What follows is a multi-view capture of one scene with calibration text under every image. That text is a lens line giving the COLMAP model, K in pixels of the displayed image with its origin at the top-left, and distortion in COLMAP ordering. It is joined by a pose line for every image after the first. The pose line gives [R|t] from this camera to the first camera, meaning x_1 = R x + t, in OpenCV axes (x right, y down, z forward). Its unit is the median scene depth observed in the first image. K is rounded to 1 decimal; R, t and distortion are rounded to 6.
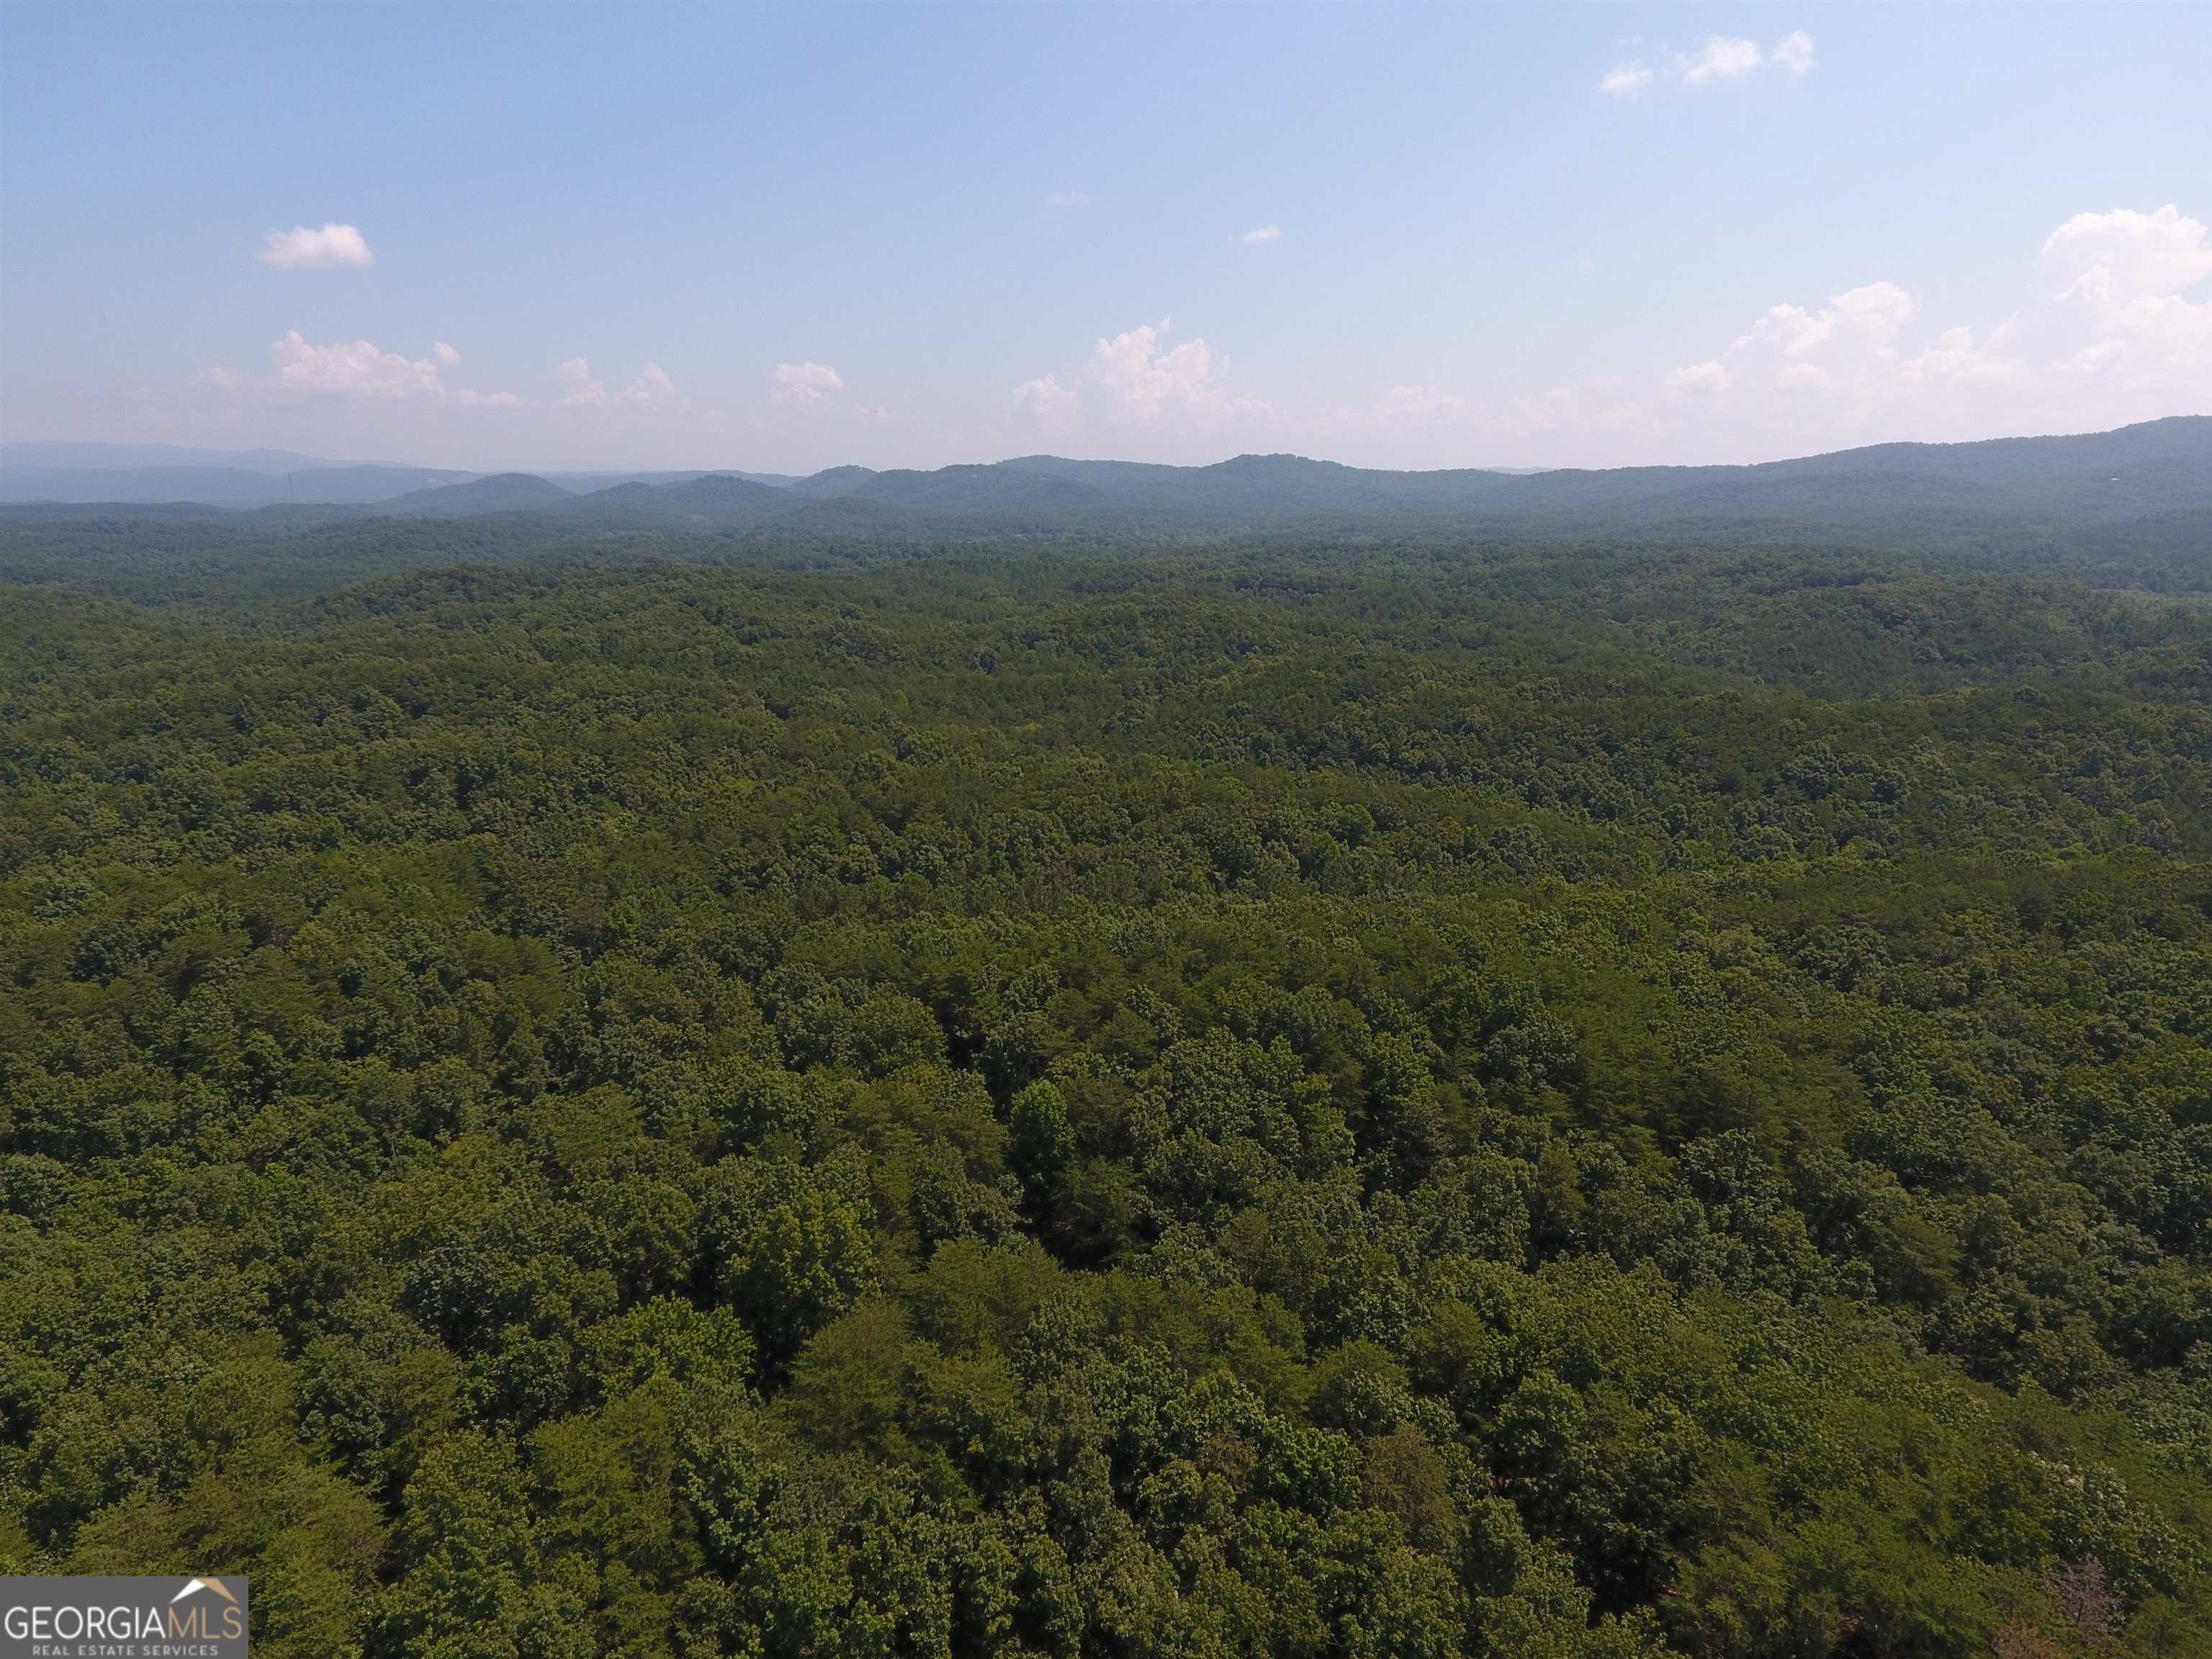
lens RADIAL K [[1301.3, 0, 1081.7], [0, 1301.3, 820.0], [0, 0, 1]] dist [-0.008665, 0.001902]
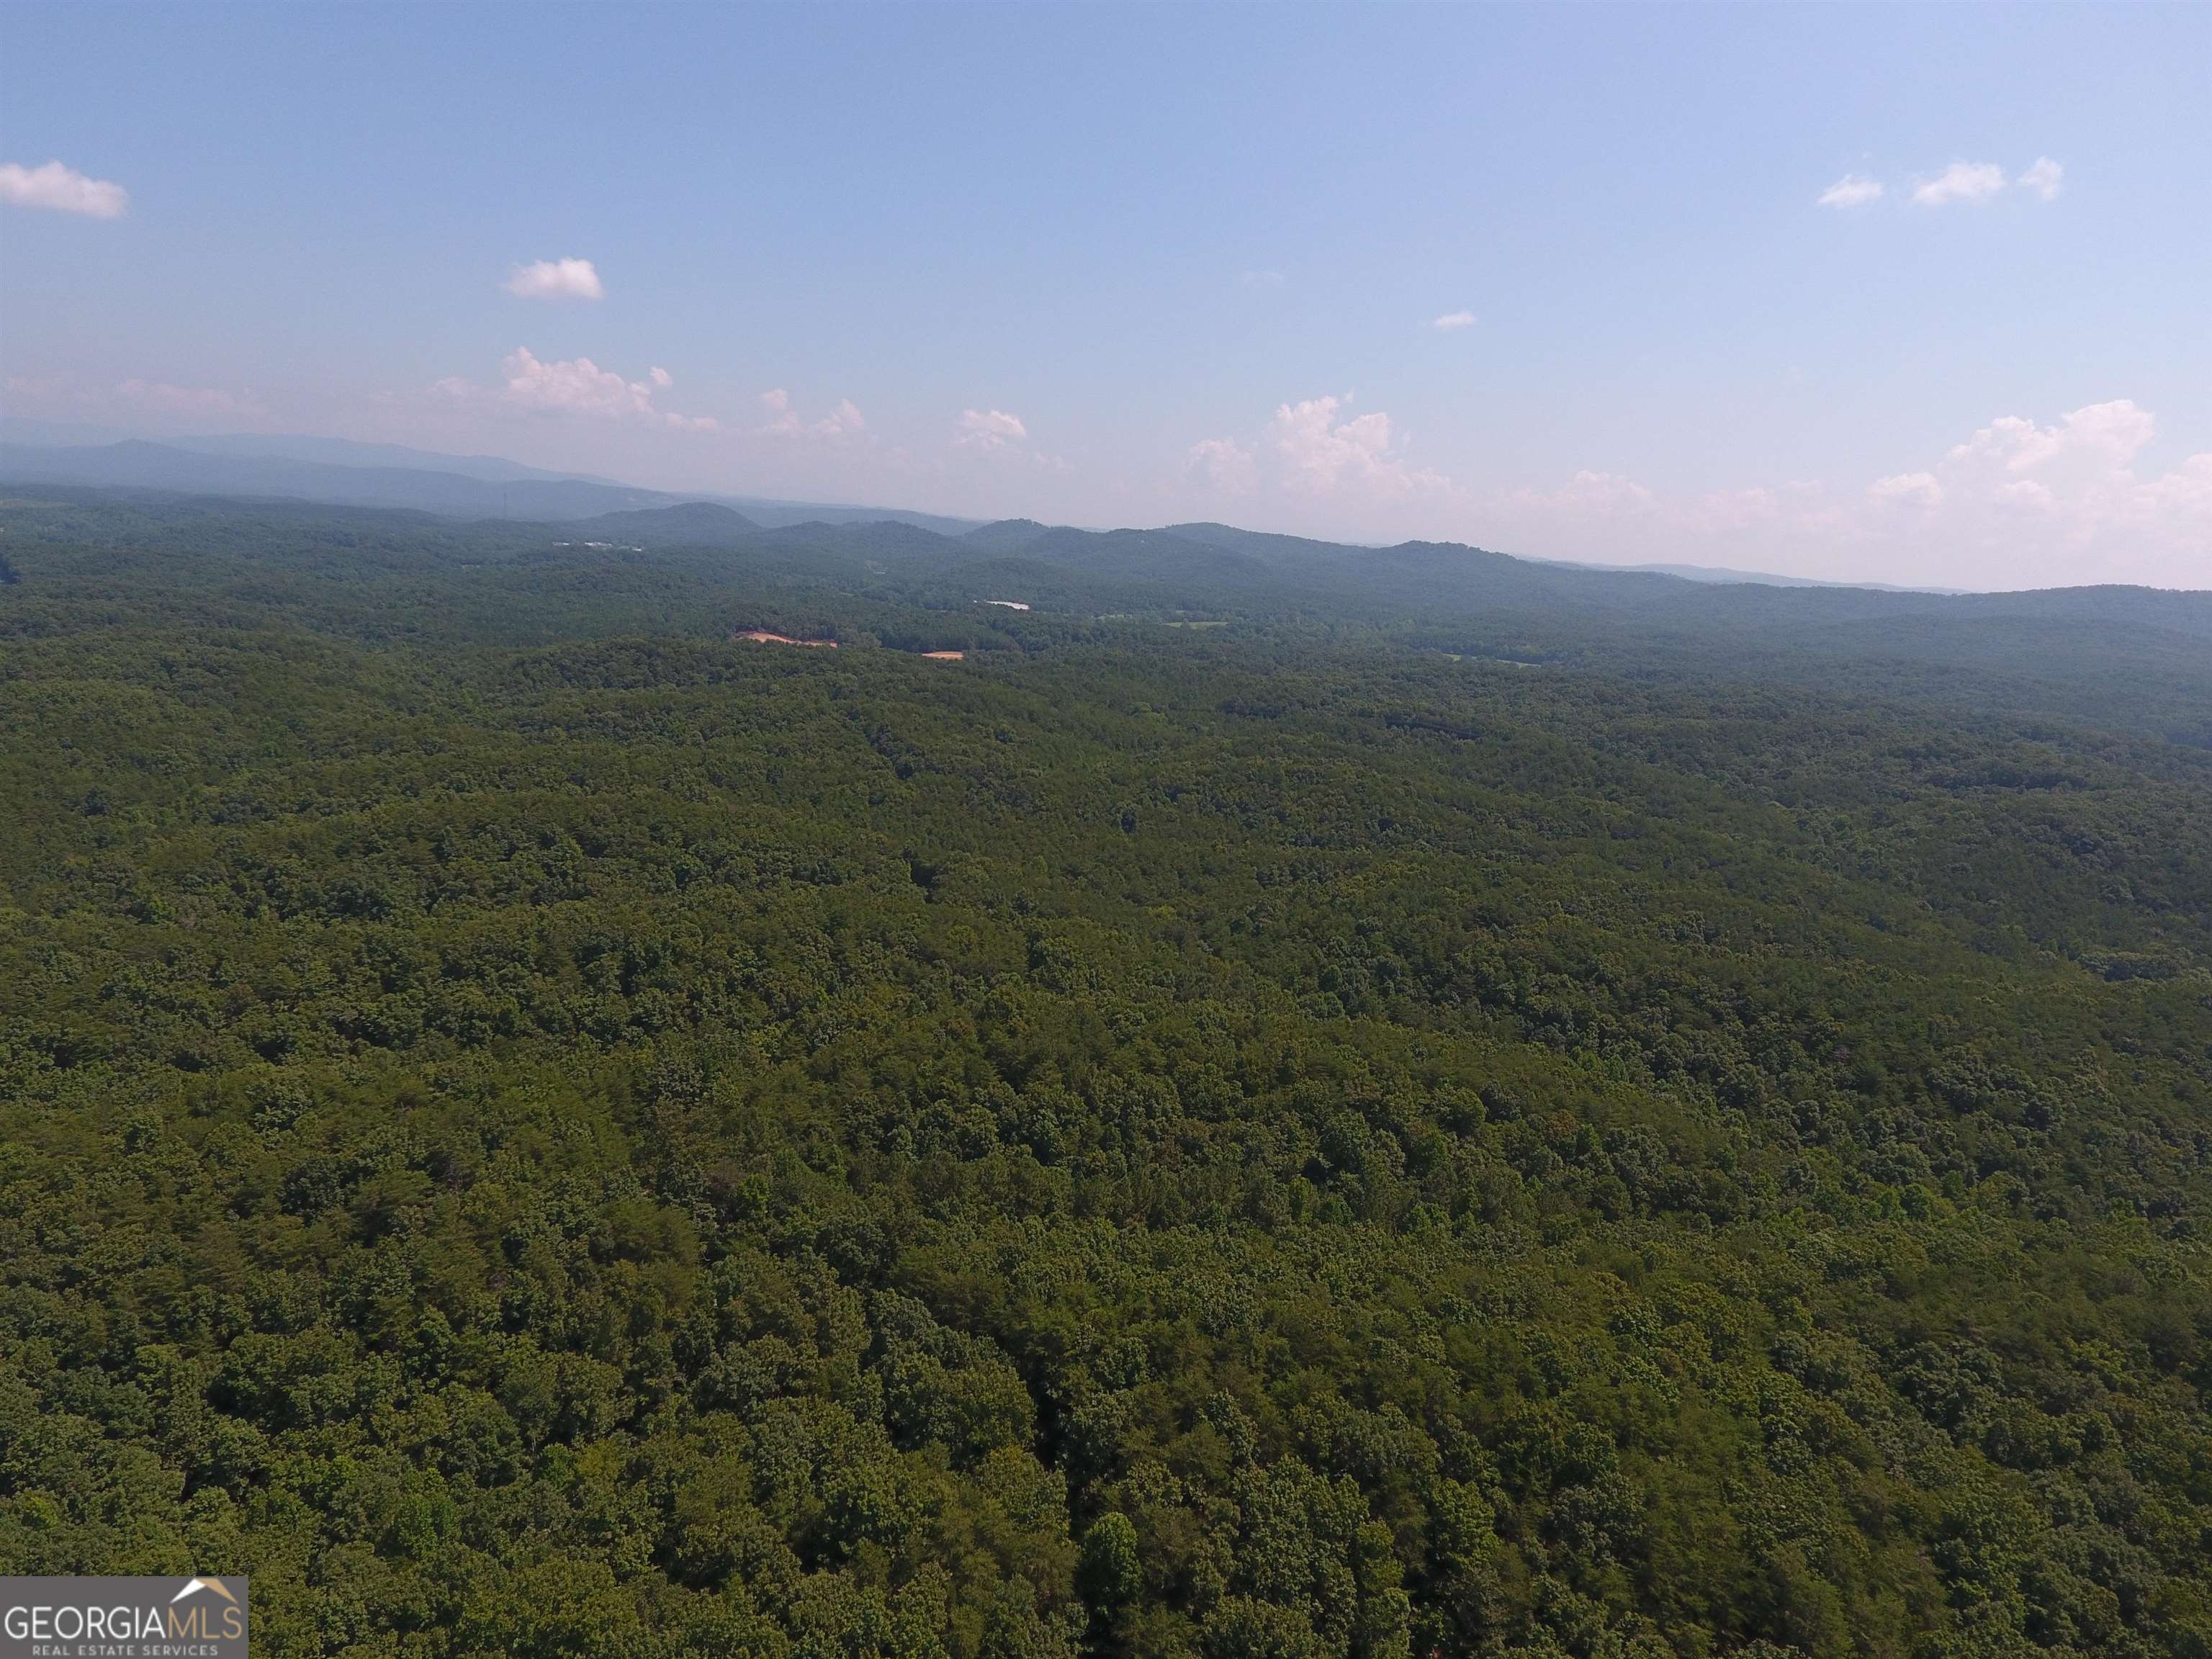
lens RADIAL K [[1300.2, 0, 1079.8], [0, 1300.2, 824.2], [0, 0, 1]] dist [-0.008500, 0.002544]
pose [[0.988982, 0.102939, -0.106387, -0.002610], [-0.106387, 0.993952, -0.027243, -0.161764], [0.102939, 0.038261, 0.993952, -0.041385]]
